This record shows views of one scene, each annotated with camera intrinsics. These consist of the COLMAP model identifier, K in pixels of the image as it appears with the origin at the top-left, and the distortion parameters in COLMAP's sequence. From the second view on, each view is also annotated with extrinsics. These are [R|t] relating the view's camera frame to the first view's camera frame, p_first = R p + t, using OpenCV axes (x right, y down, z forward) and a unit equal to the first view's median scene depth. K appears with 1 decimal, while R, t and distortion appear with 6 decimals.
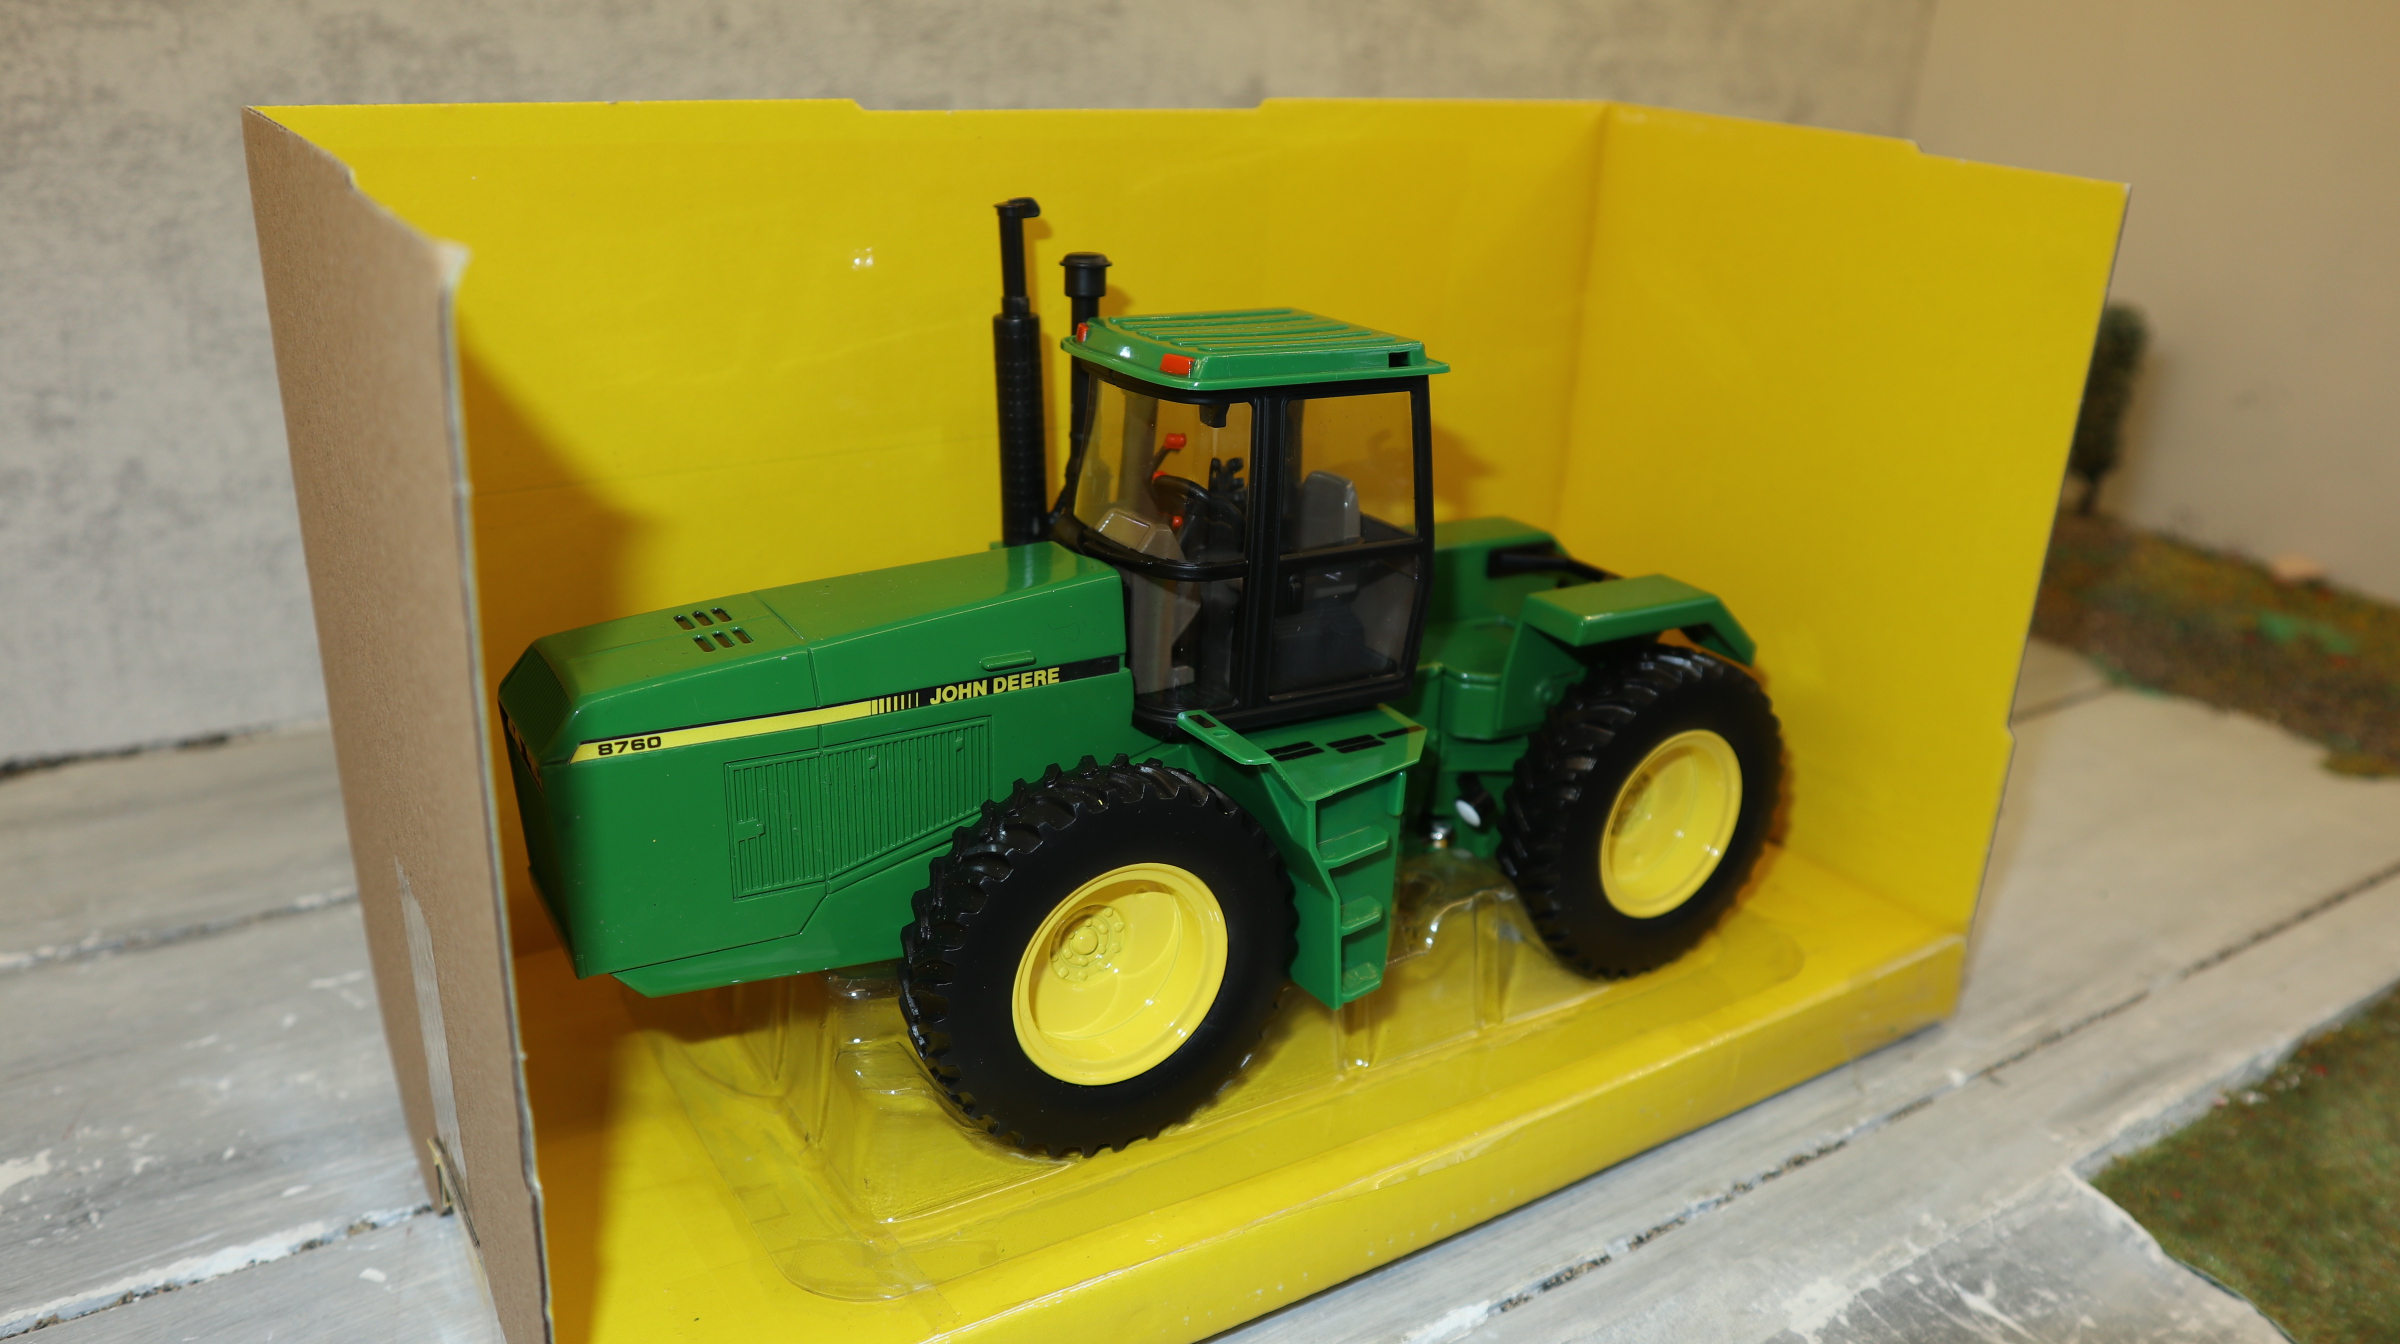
lens RADIAL K [[1795.4, 0, 1198.5], [0, 1795.4, 629.9], [0, 0, 1]] dist [-0.087481, 0.070929]
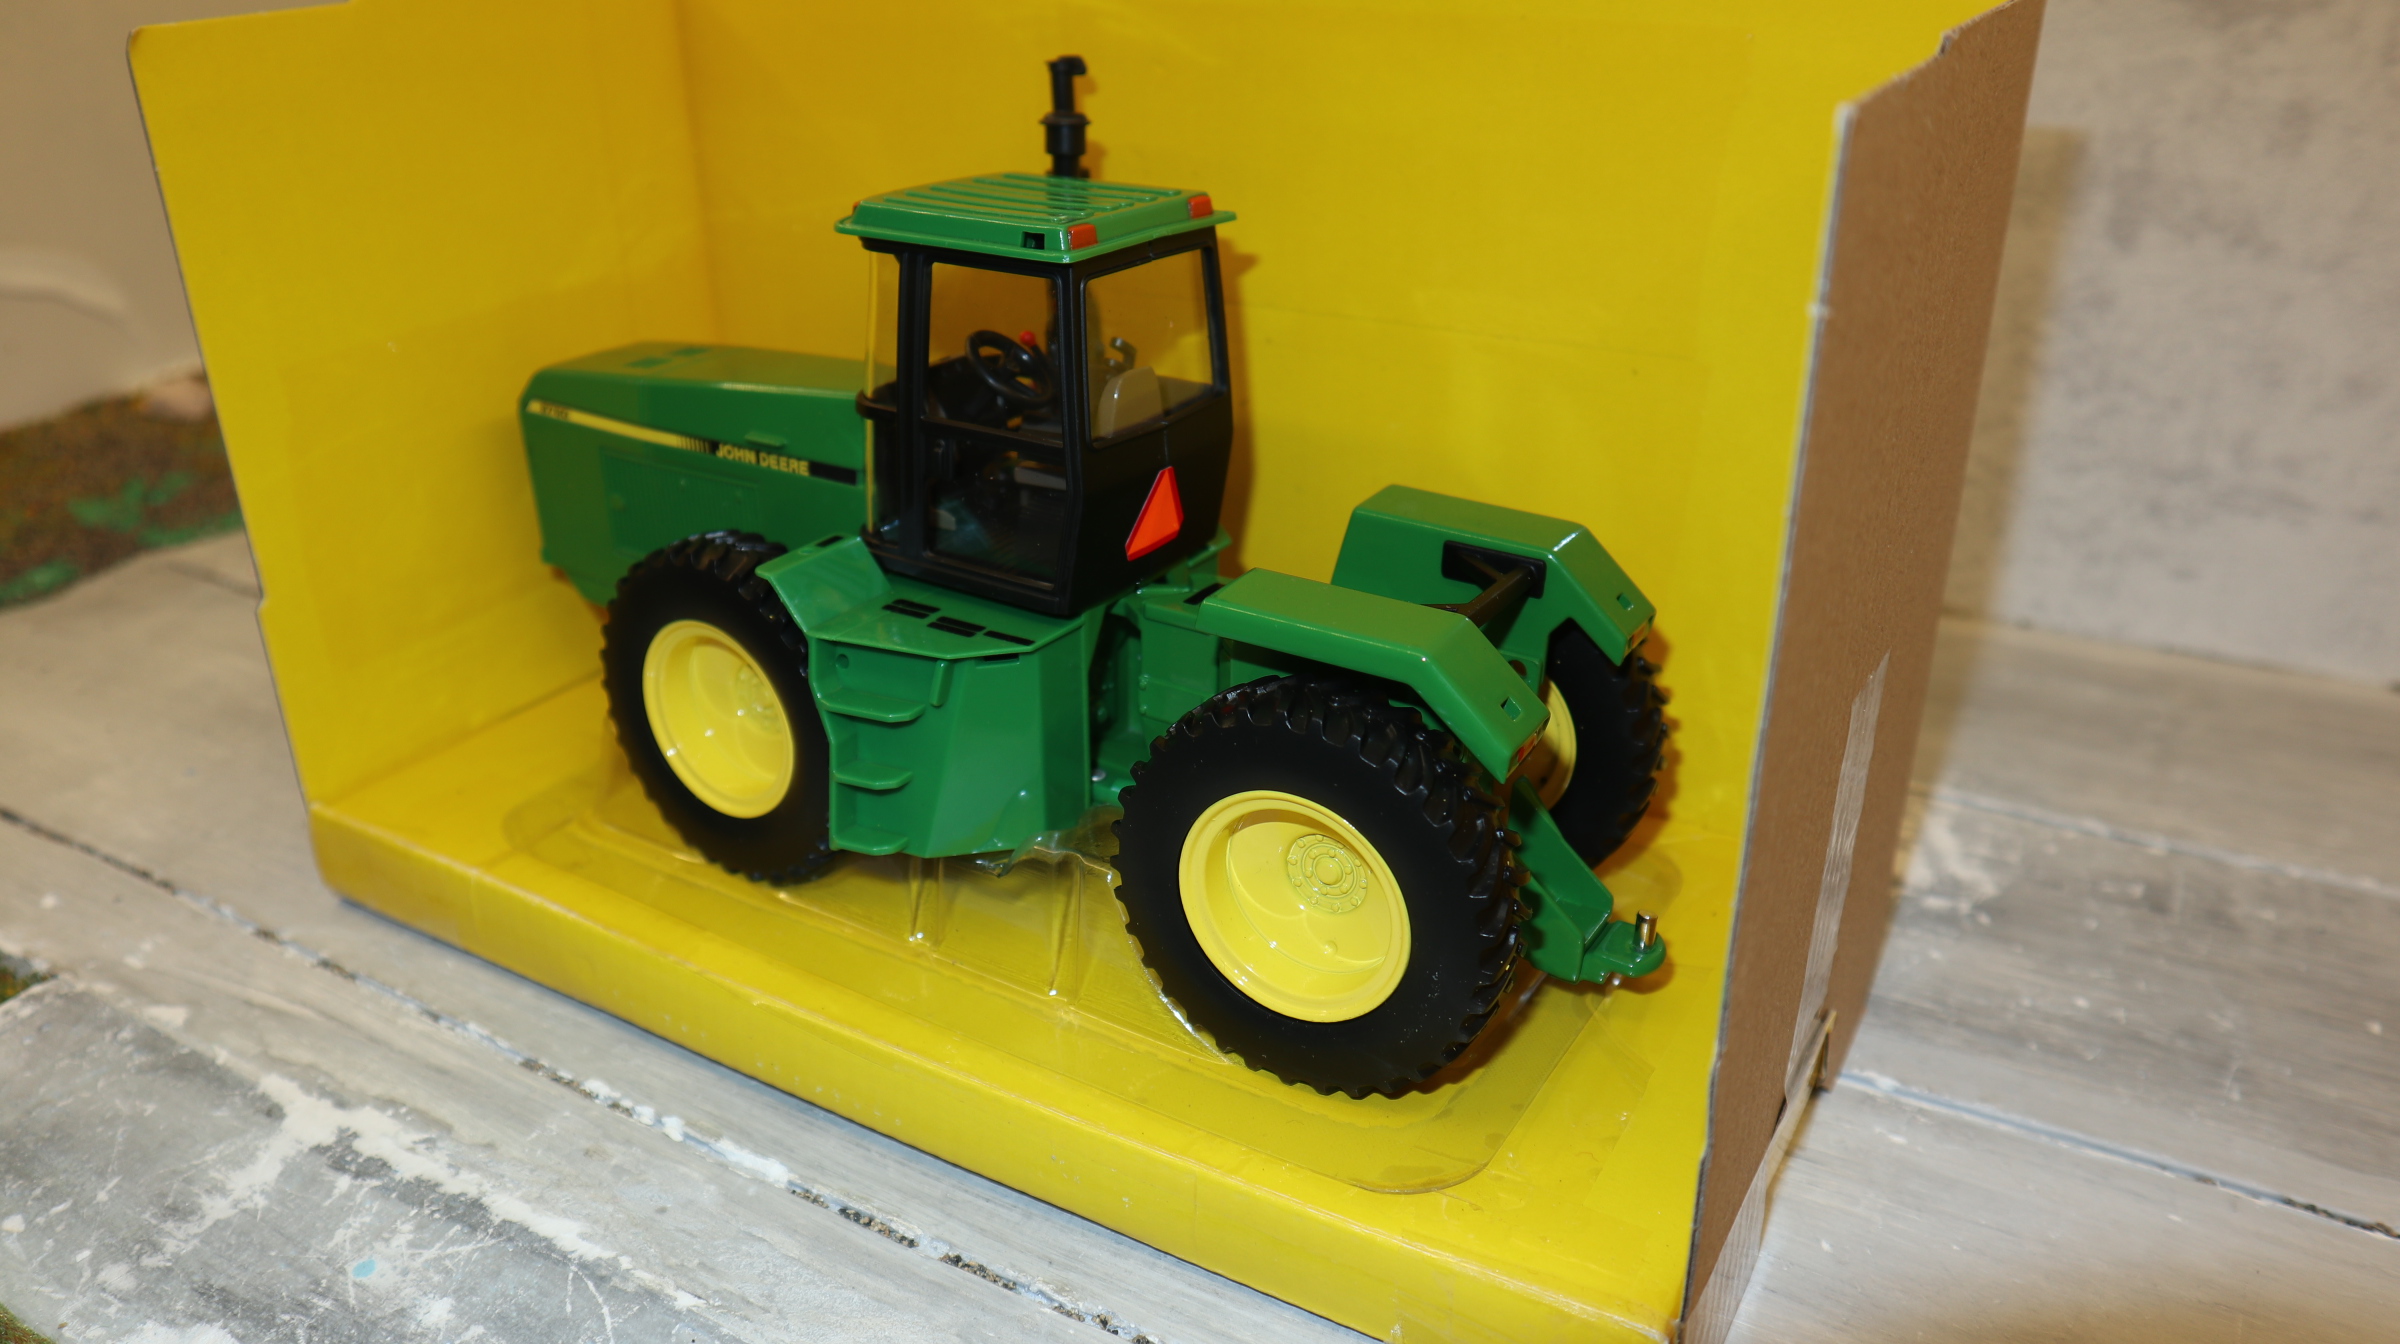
lens RADIAL K [[1795.4, 0, 1198.5], [0, 1795.4, 629.9], [0, 0, 1]] dist [-0.087481, 0.070929]
pose [[0.442427, 0.319076, -0.838122, 0.956561], [-0.274825, 0.937839, 0.211964, -0.176676], [0.853657, 0.136559, 0.502615, 0.616680]]
